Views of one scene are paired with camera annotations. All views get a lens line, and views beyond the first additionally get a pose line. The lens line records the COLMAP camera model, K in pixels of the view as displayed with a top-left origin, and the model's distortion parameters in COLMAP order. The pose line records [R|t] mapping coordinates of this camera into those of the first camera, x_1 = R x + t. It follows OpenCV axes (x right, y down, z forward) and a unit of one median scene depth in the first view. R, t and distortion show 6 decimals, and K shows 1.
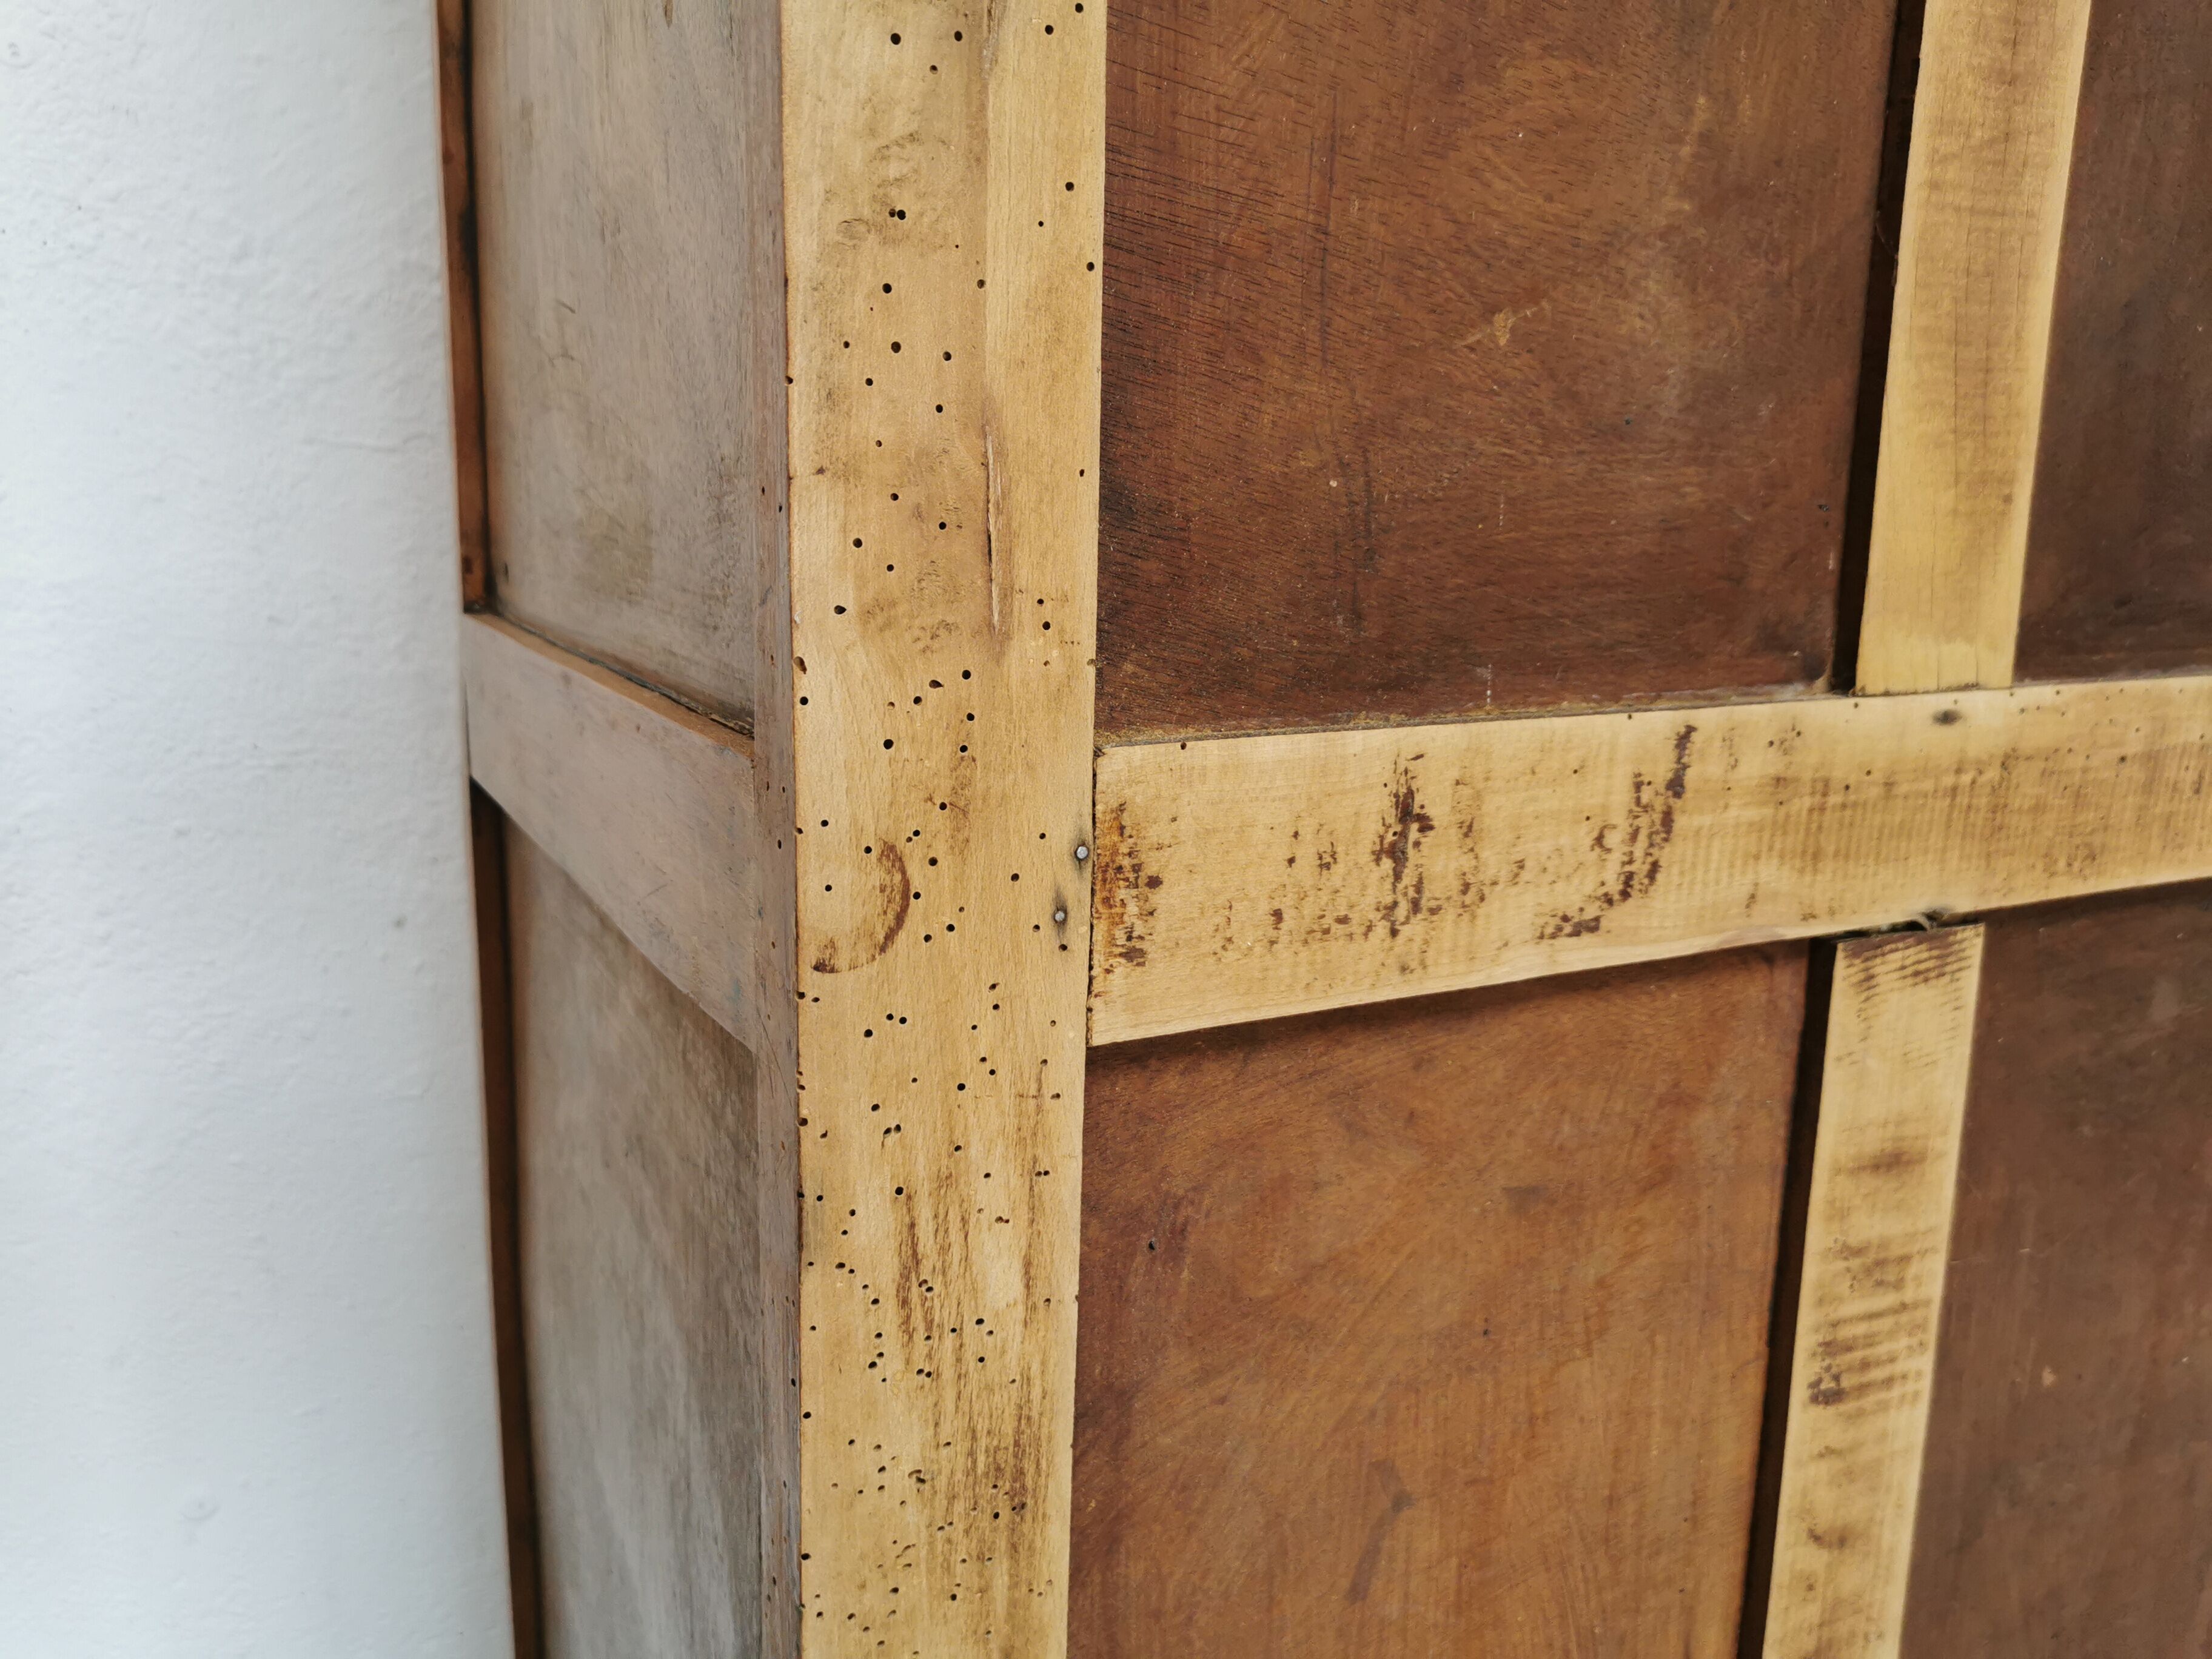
lens RADIAL K [[1710.5, 0, 1105.1], [0, 1710.5, 826.1], [0, 0, 1]] dist [0.048321, -0.061107]
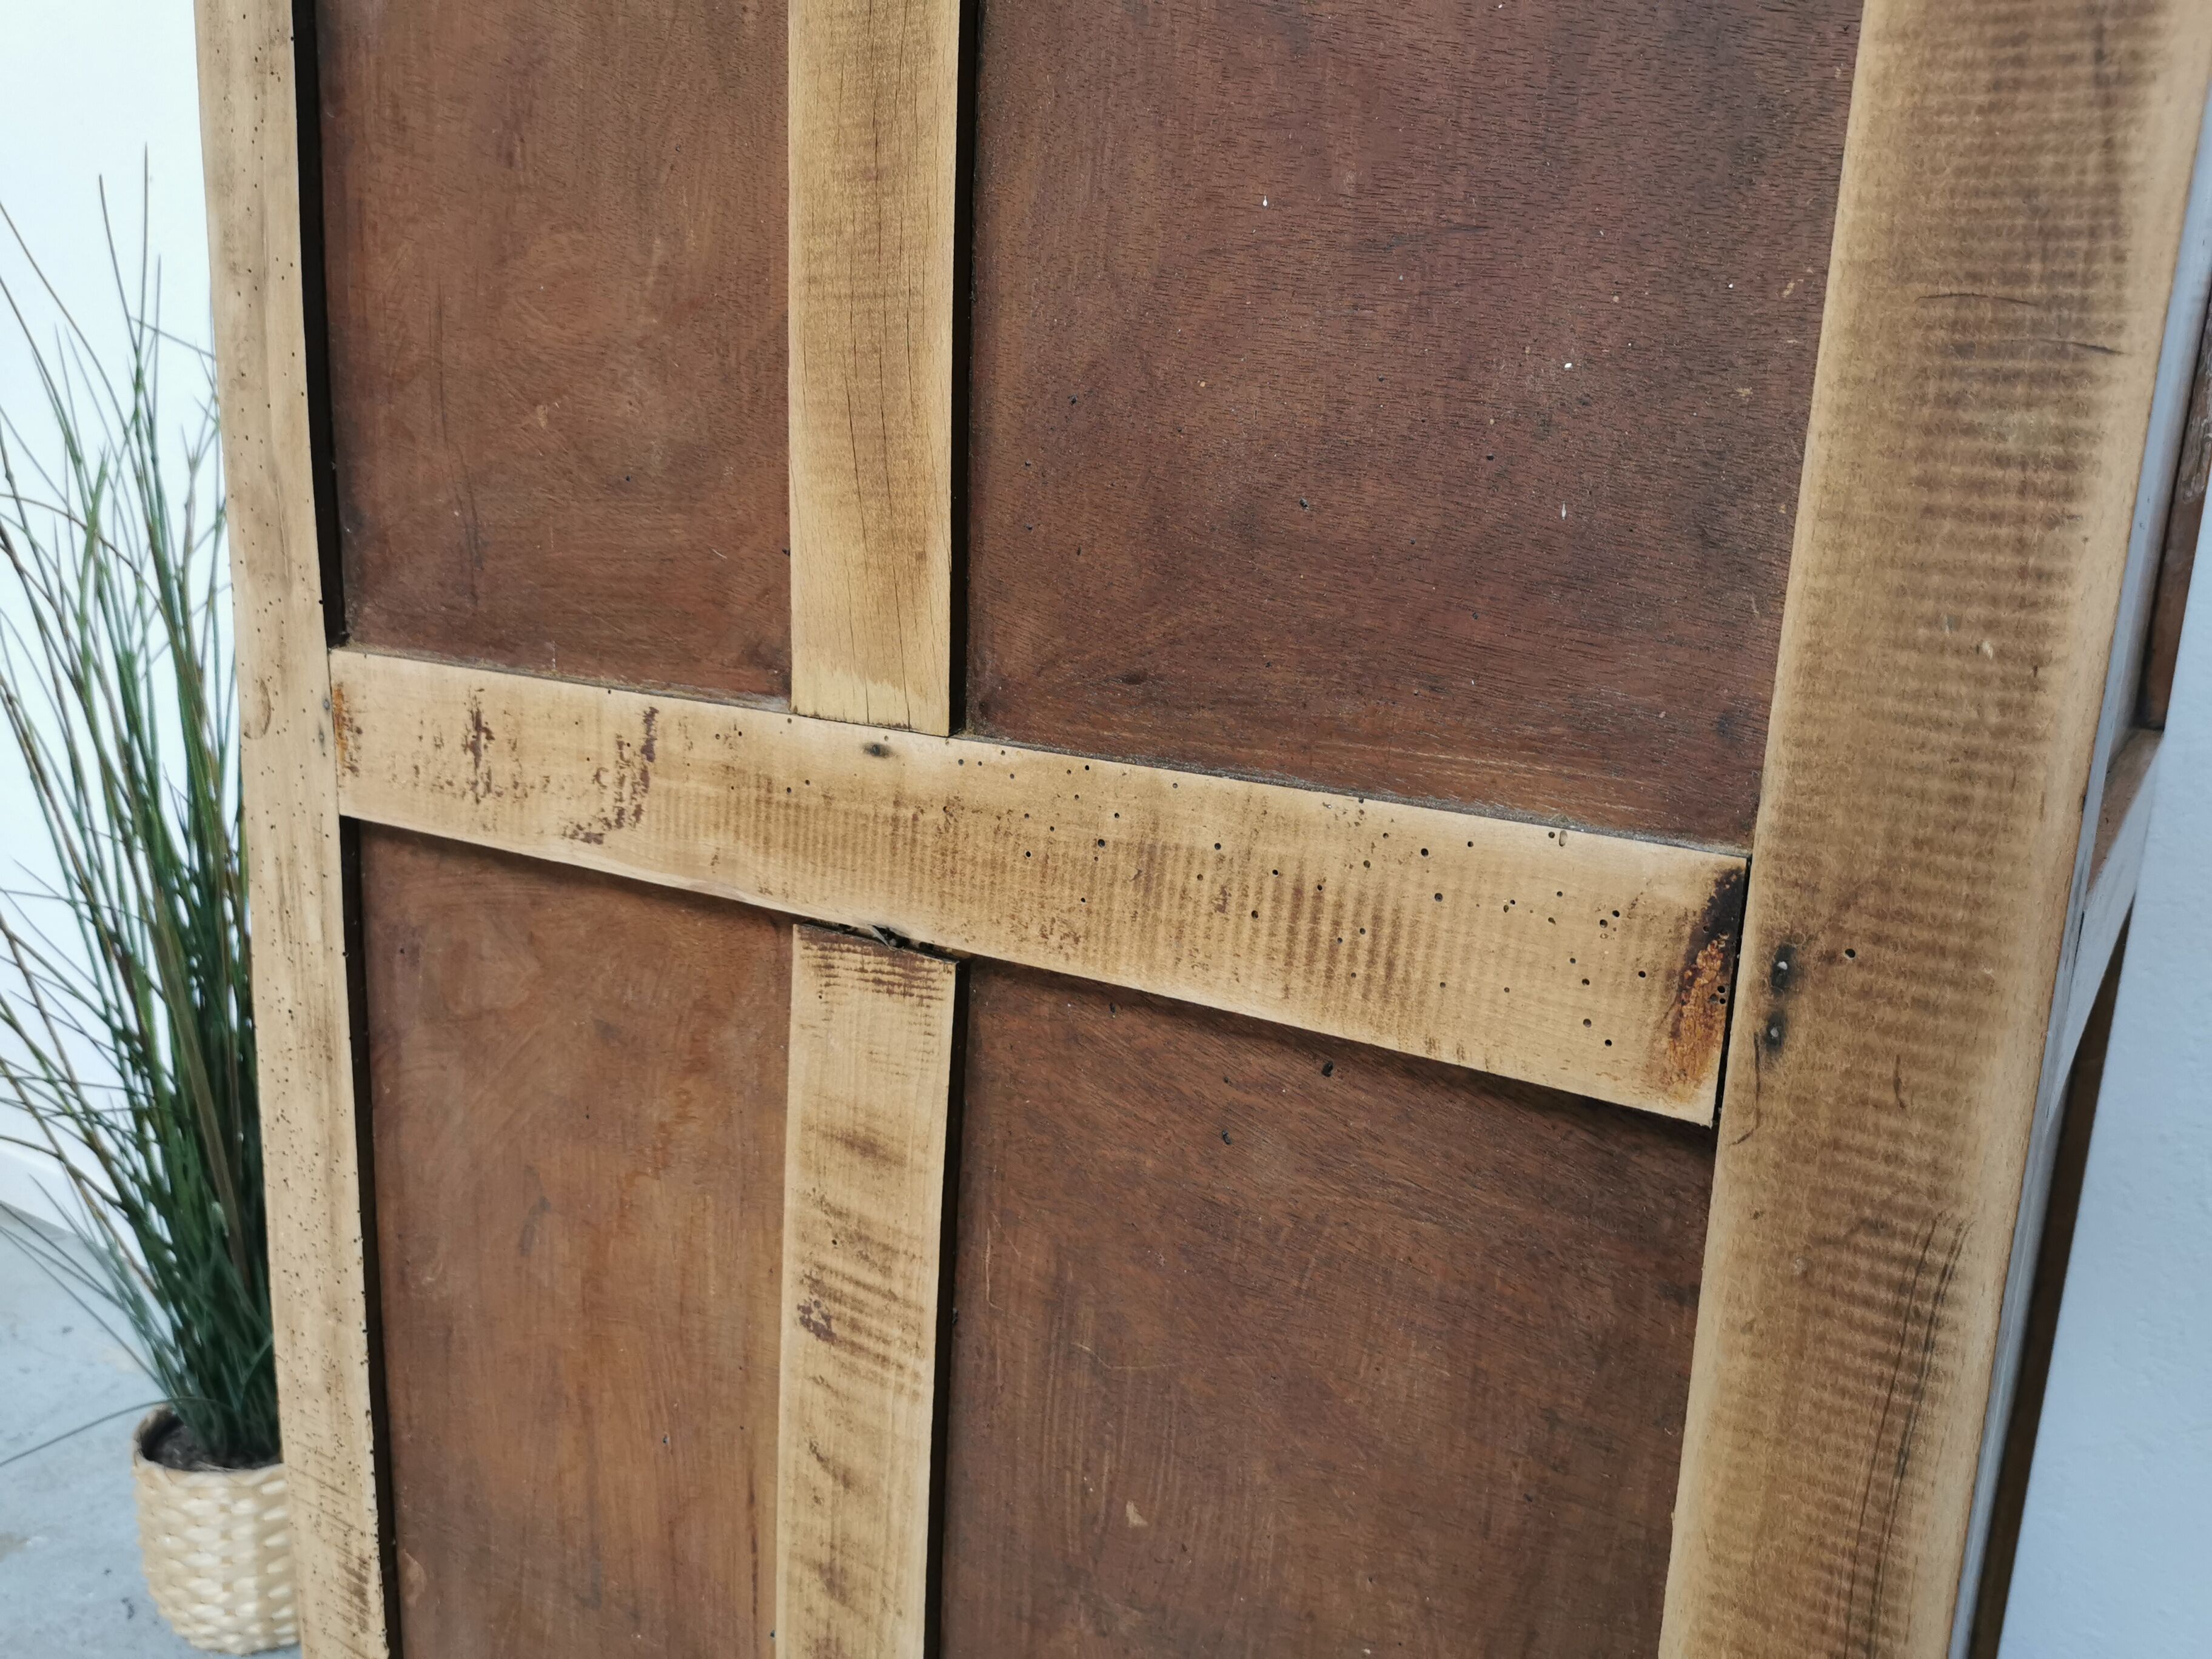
lens RADIAL K [[1710.5, 0, 1118.1], [0, 1710.5, 817.9], [0, 0, 1]] dist [0.048321, -0.061107]
pose [[0.506305, 0.181270, -0.843088, 1.598526], [-0.195060, 0.976392, 0.092791, -0.162836], [0.840004, 0.117472, 0.529710, 0.592203]]
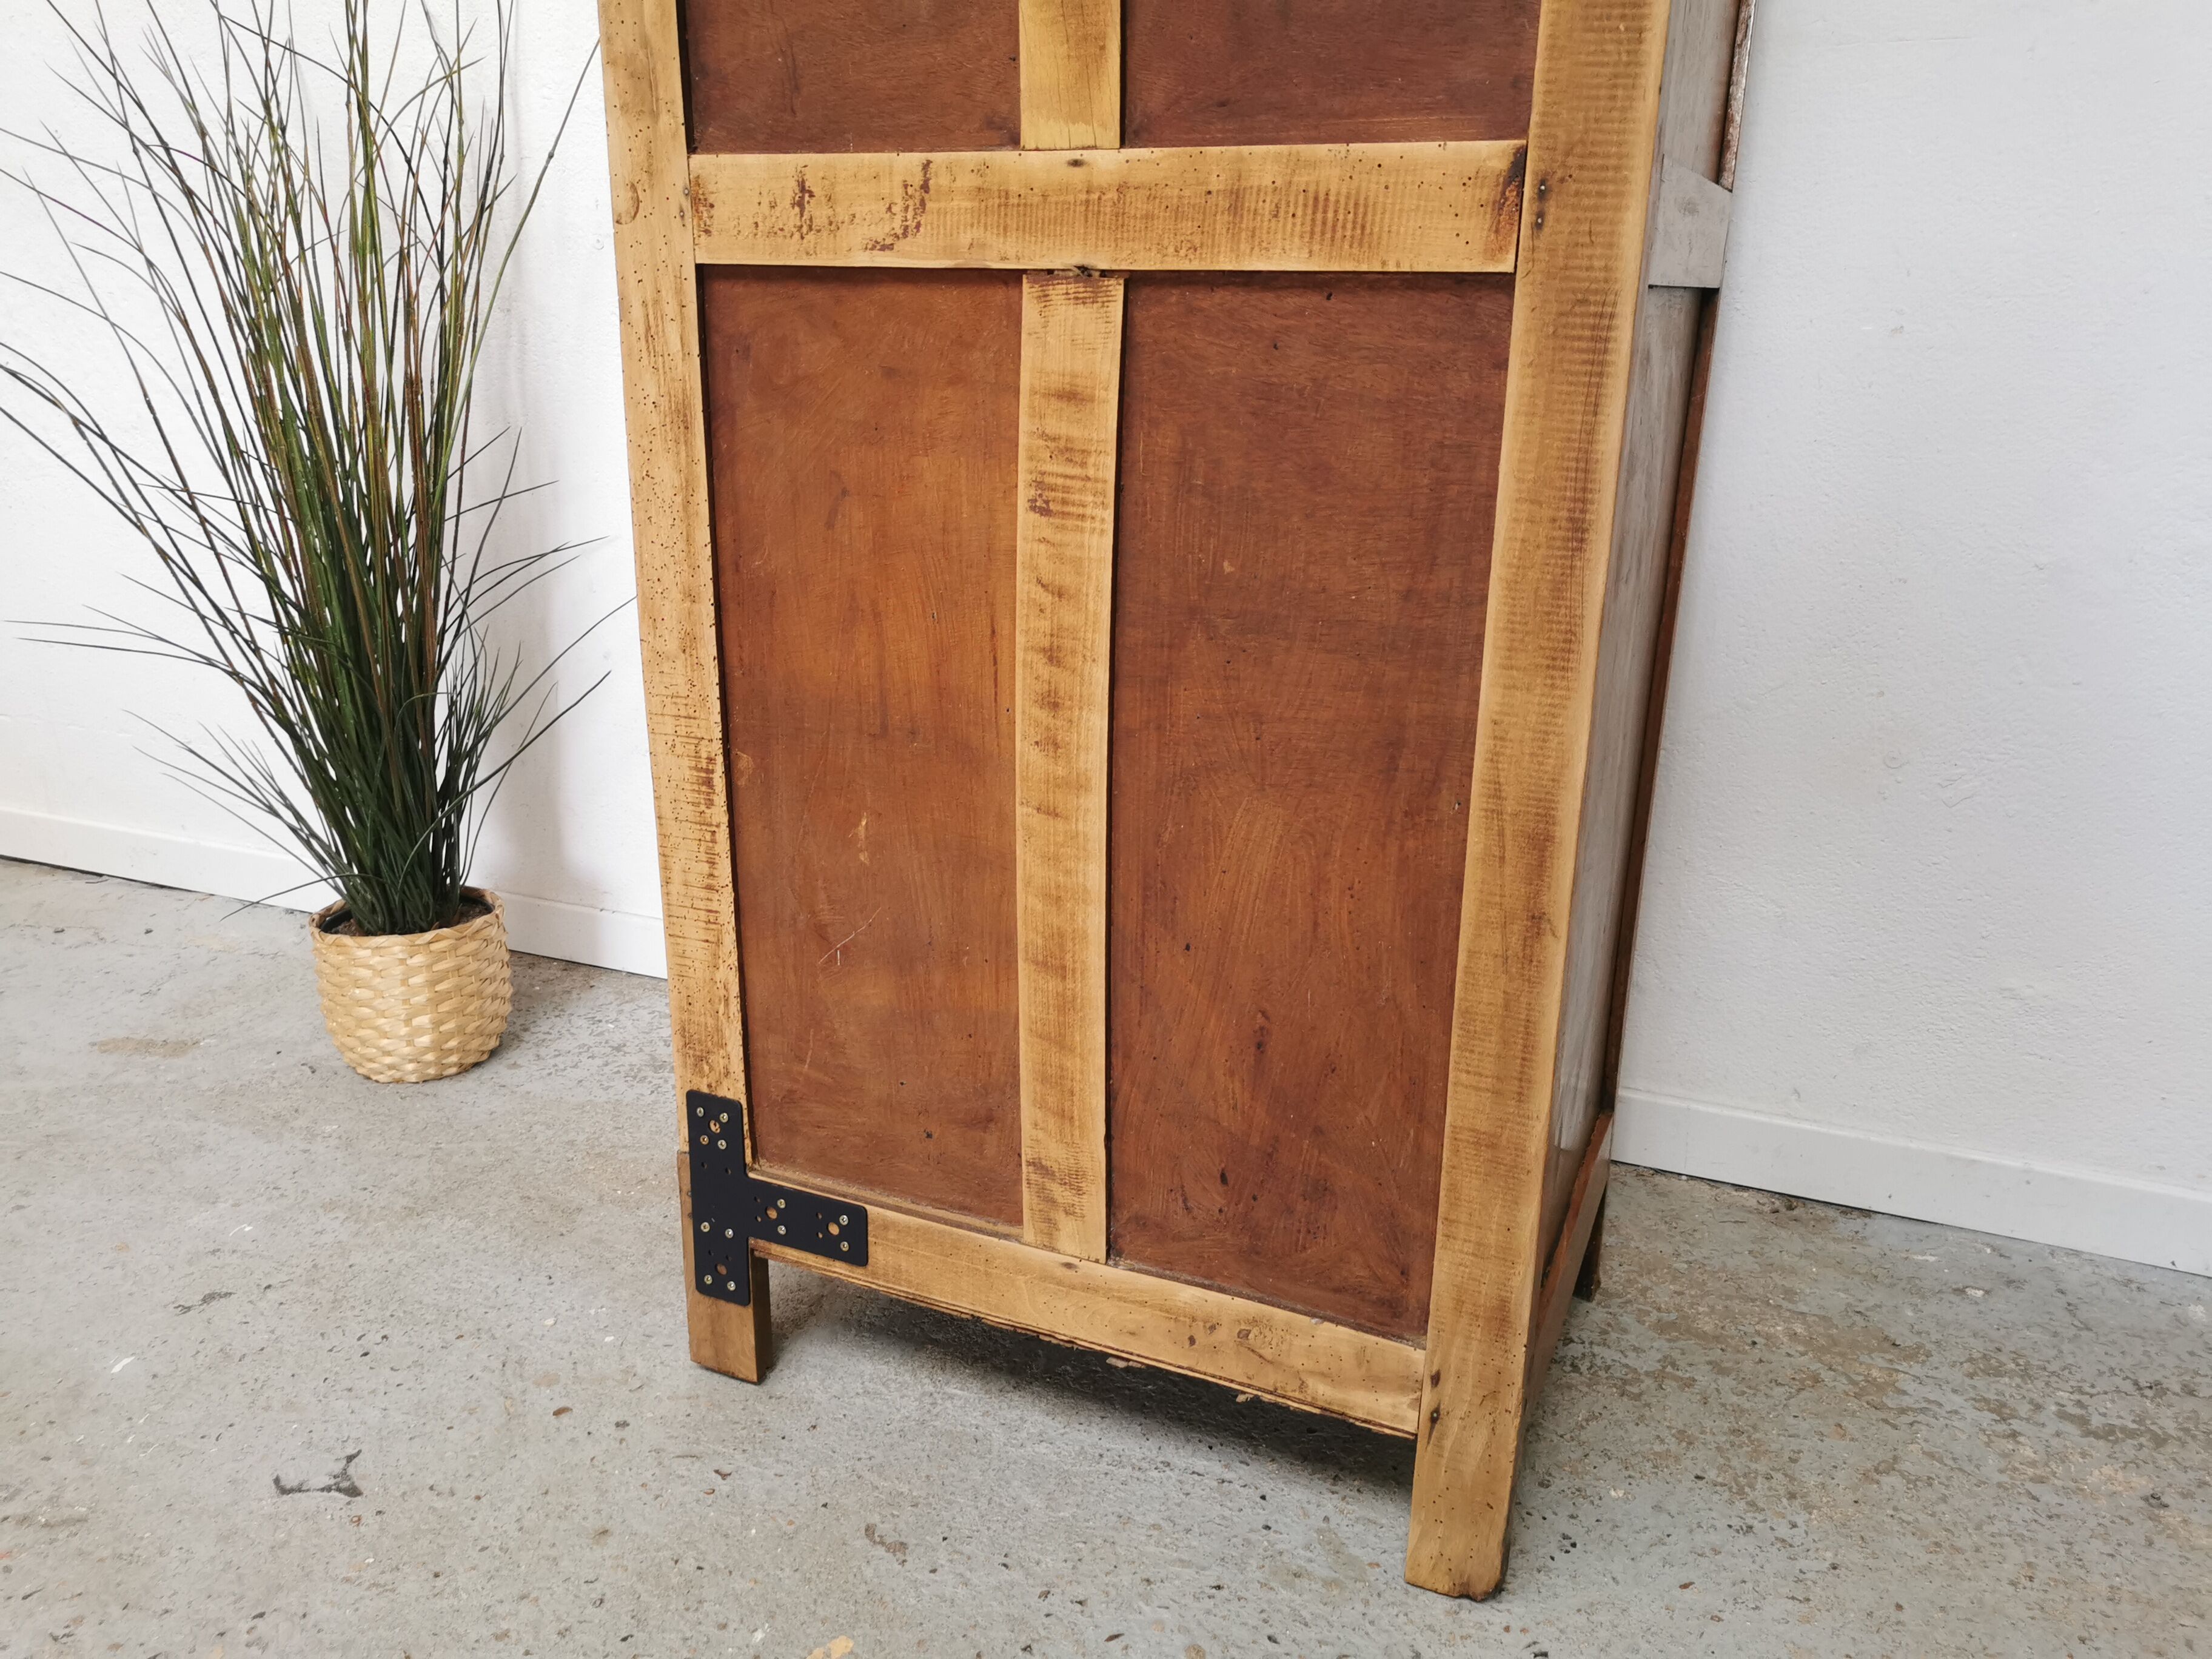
lens RADIAL K [[1710.5, 0, 1101.7], [0, 1710.5, 820.9], [0, 0, 1]] dist [0.048321, -0.061107]
pose [[0.627709, 0.230673, -0.743486, 2.379870], [-0.150651, 0.973029, 0.174699, 0.364376], [0.763731, 0.002346, 0.645530, -0.331401]]
